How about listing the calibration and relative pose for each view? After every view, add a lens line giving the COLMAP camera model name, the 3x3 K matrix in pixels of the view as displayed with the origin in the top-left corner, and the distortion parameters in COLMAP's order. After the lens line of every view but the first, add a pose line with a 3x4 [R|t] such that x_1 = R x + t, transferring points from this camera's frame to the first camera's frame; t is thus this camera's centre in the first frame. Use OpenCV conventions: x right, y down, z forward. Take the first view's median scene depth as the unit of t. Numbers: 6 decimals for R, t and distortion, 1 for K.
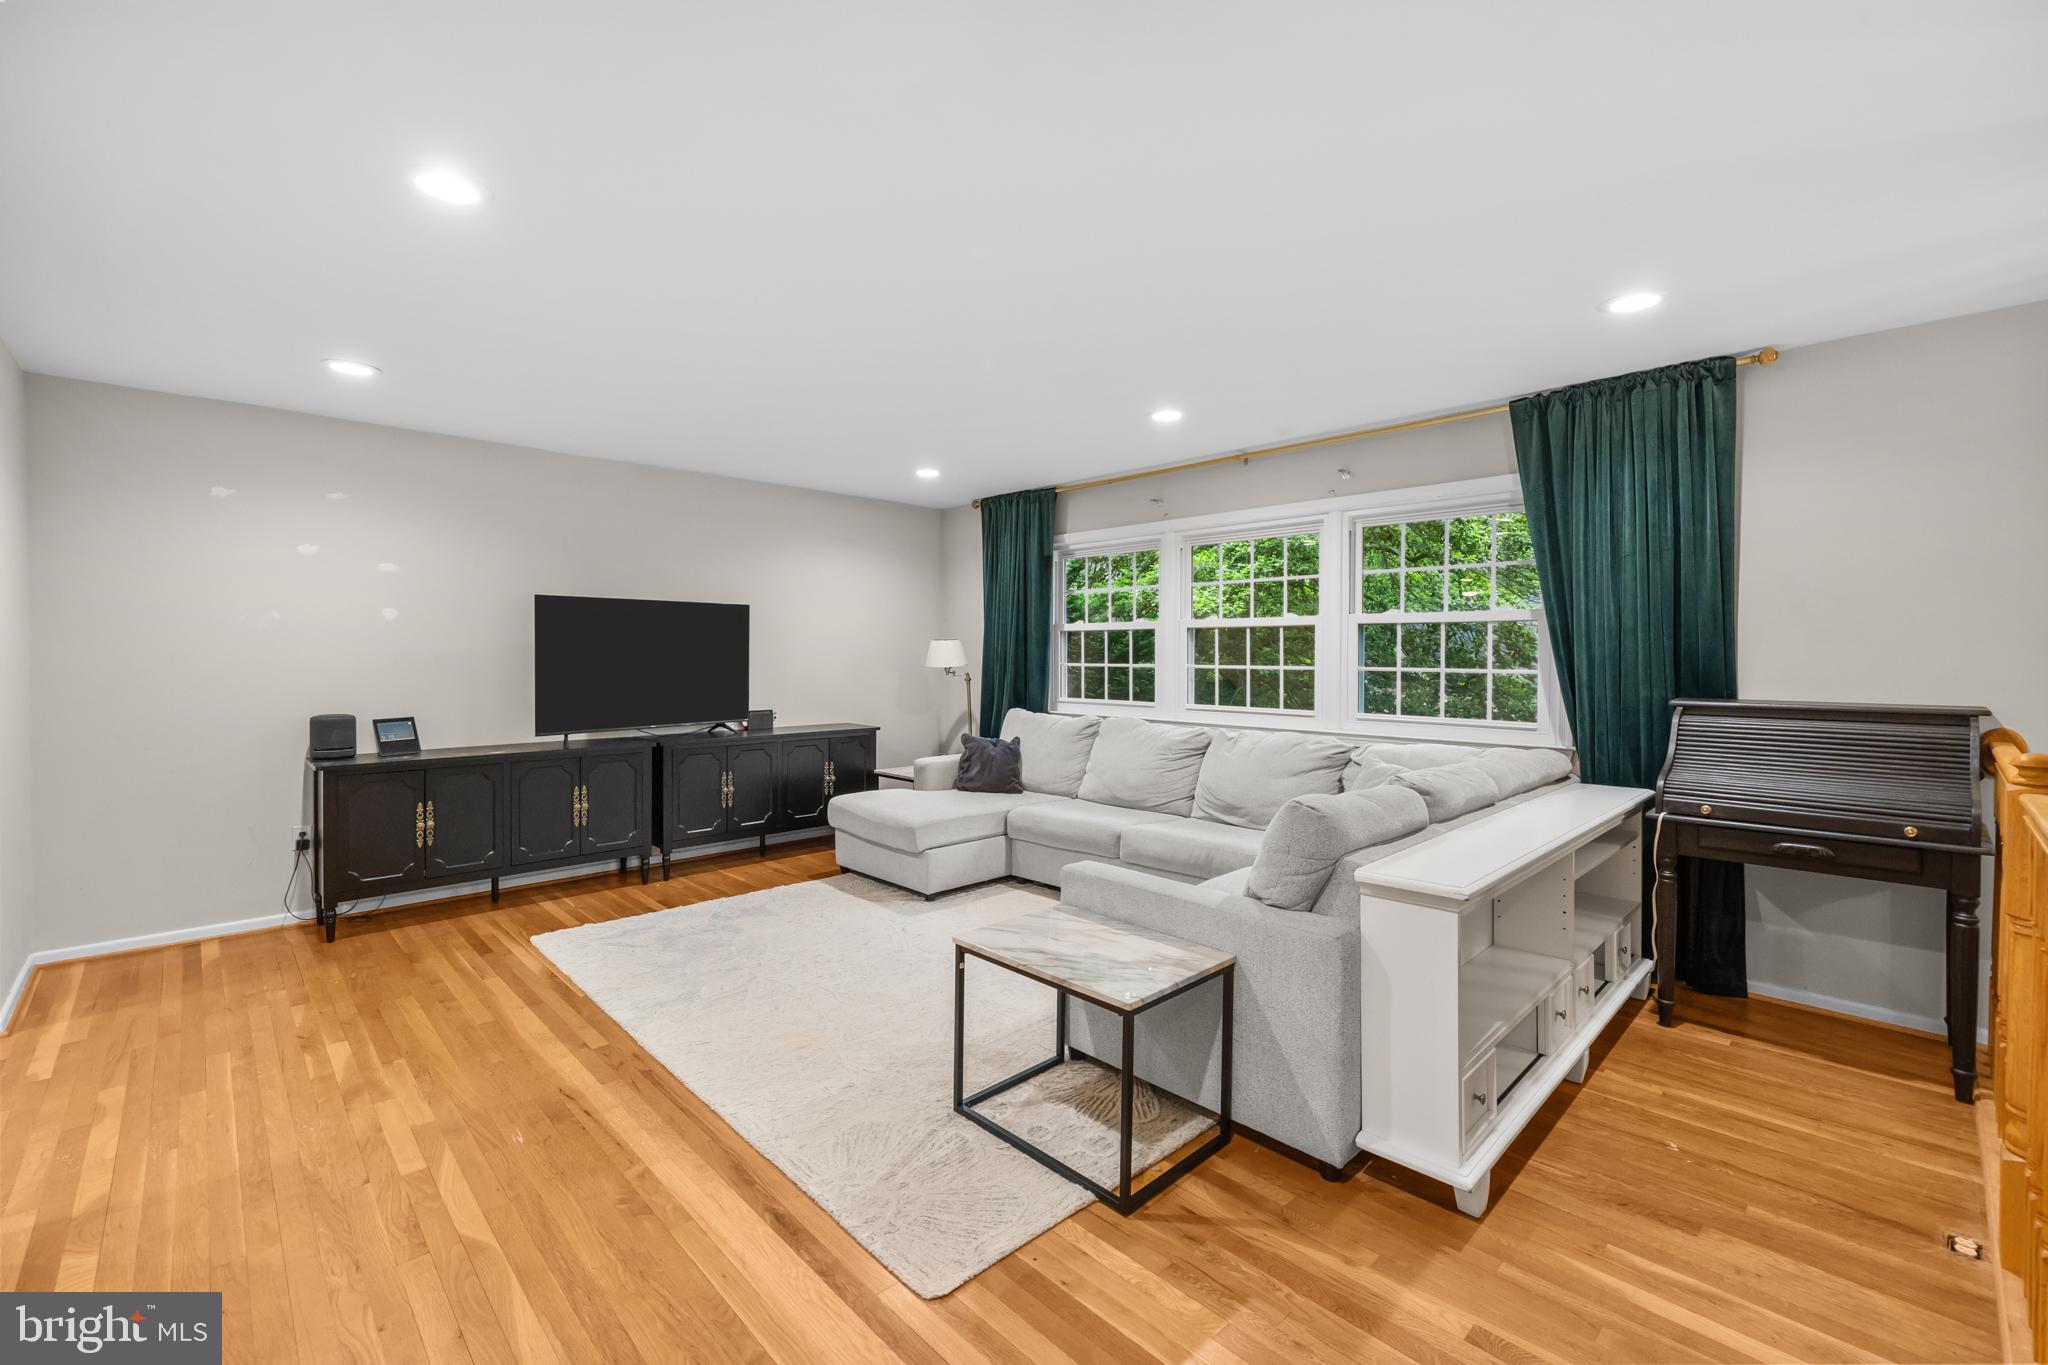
lens RADIAL K [[854.1, 0, 1021.7], [0, 854.1, 668.6], [0, 0, 1]] dist [0.000498, 0.000019]
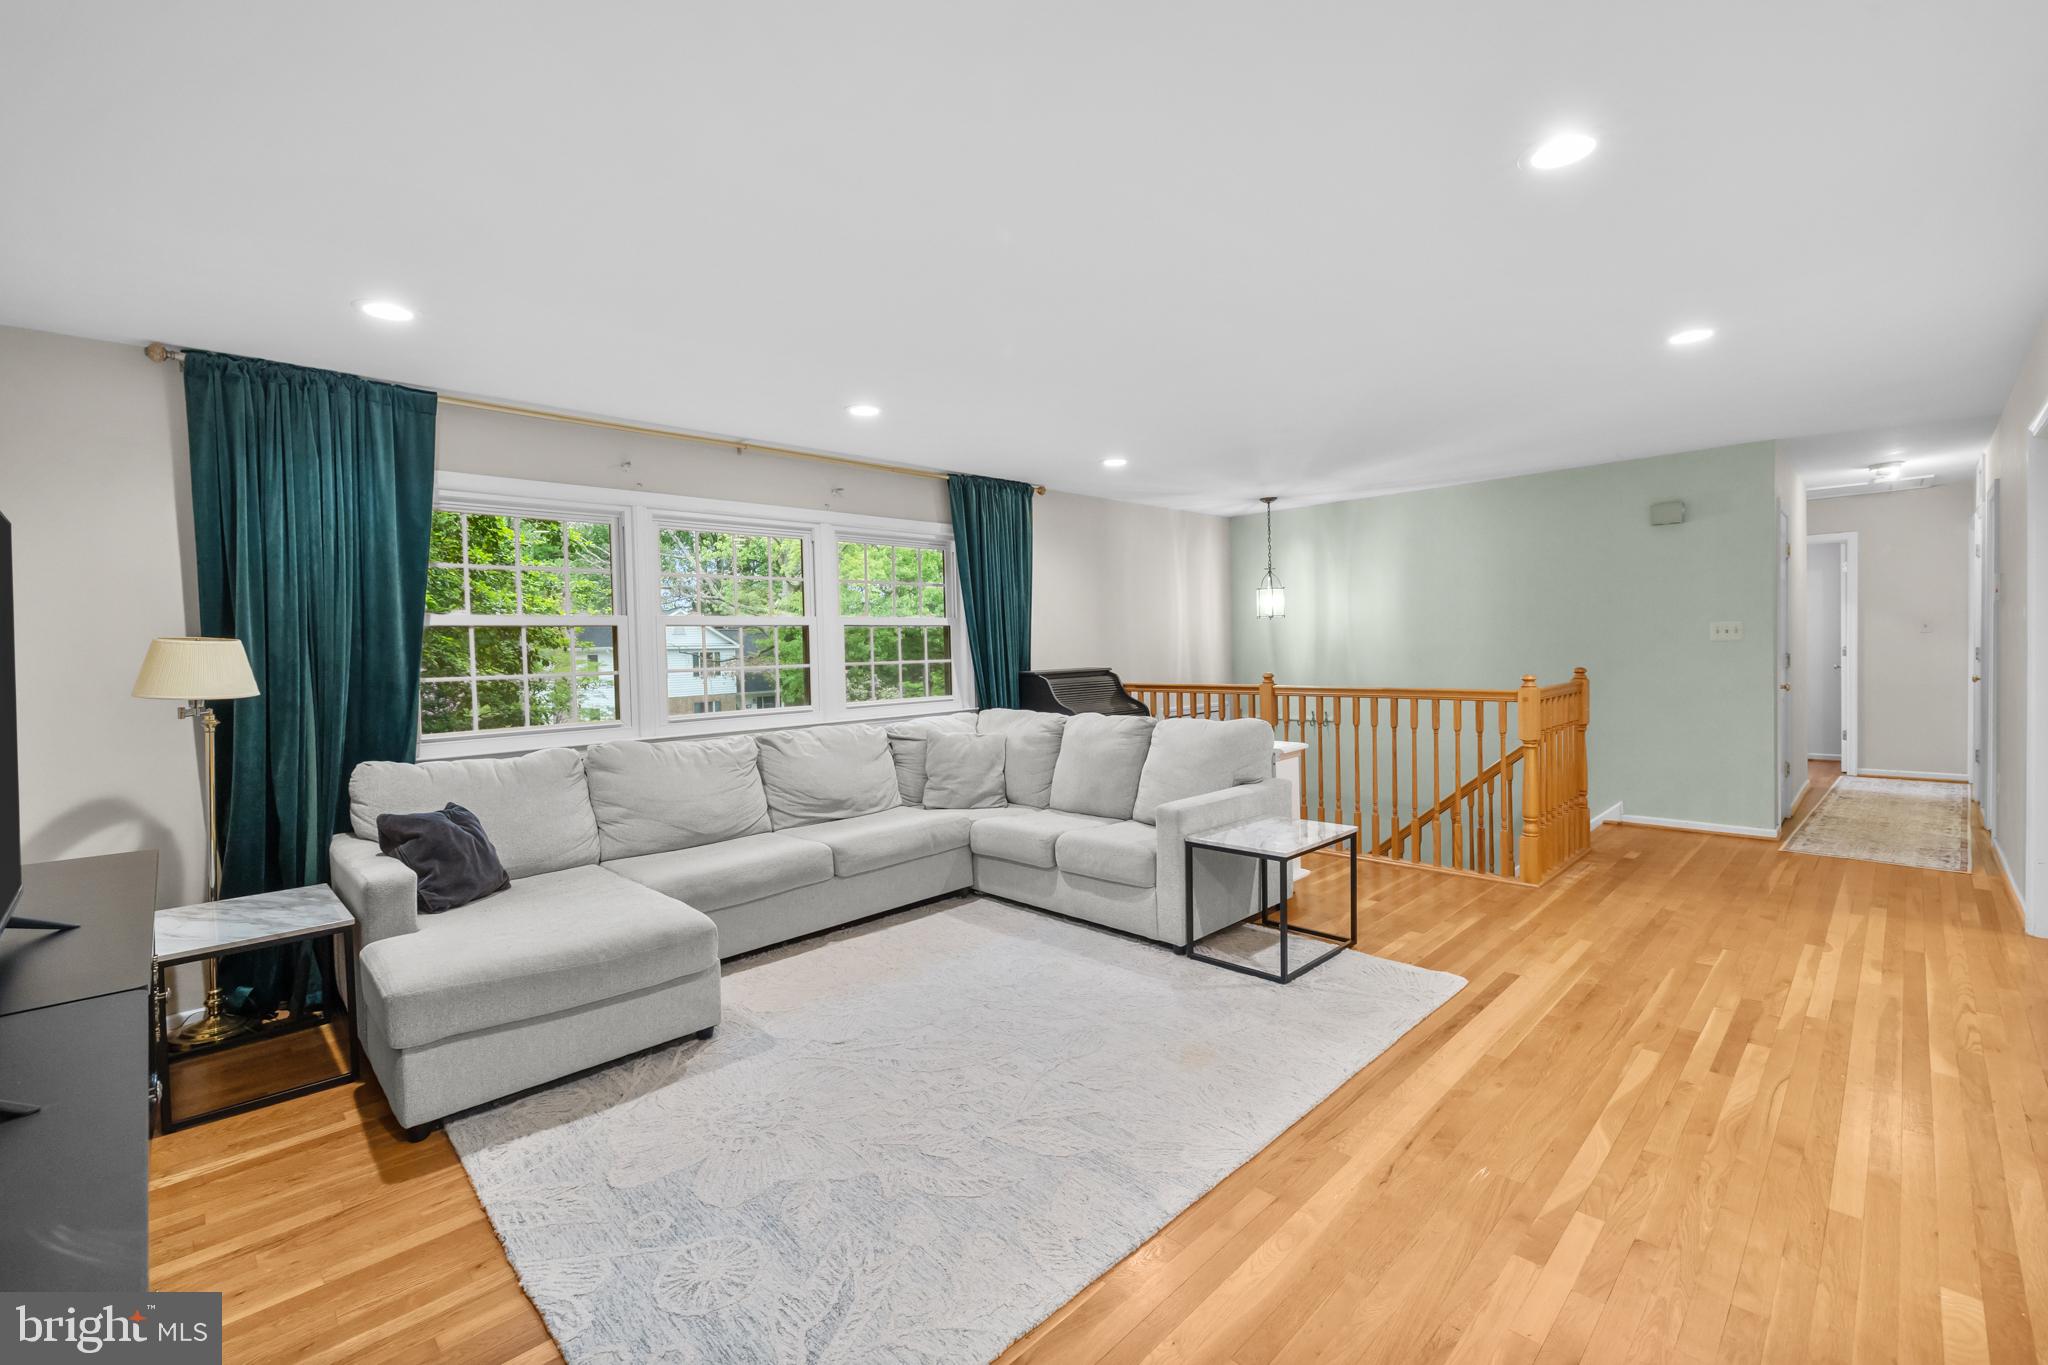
lens RADIAL K [[870.3, 0, 1020.1], [0, 870.3, 676.0], [0, 0, 1]] dist [-0.001706, -0.000356]
pose [[-0.005203, -0.035142, 0.999369, -0.819095], [0.043117, 0.998445, 0.035334, -0.016448], [-0.999056, 0.043274, -0.003679, 0.808450]]
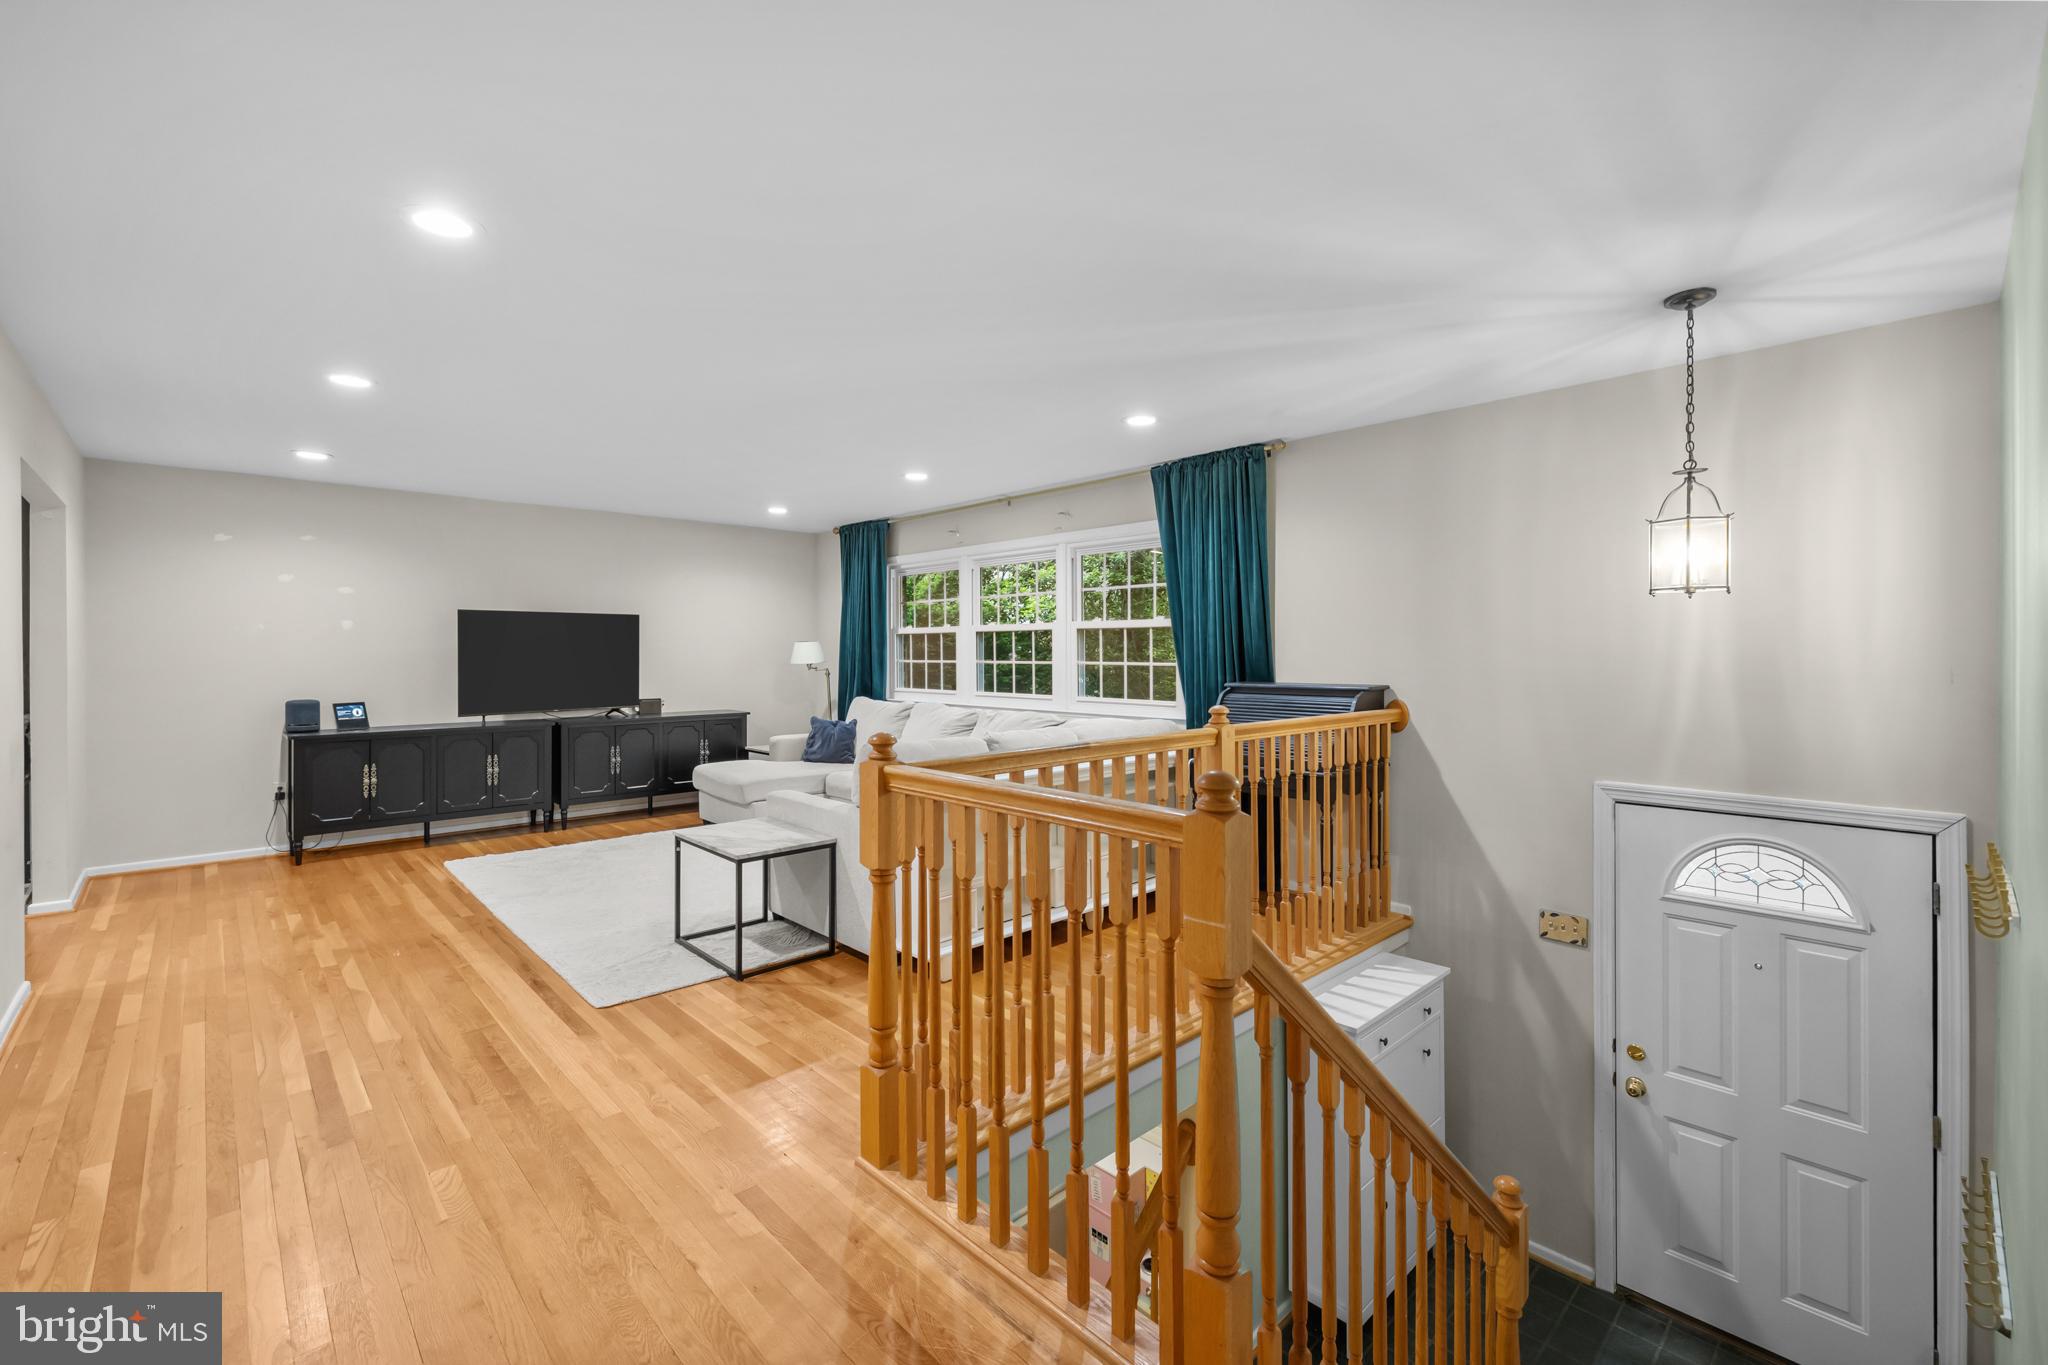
lens RADIAL K [[857.1, 0, 1019.0], [0, 857.1, 656.6], [0, 0, 1]] dist [0.000903, 0.000223]
pose [[0.999943, -0.004562, -0.009699, 0.332630], [0.004439, 0.999909, -0.012754, 0.007527], [0.009756, 0.012710, 0.999872, -0.339039]]
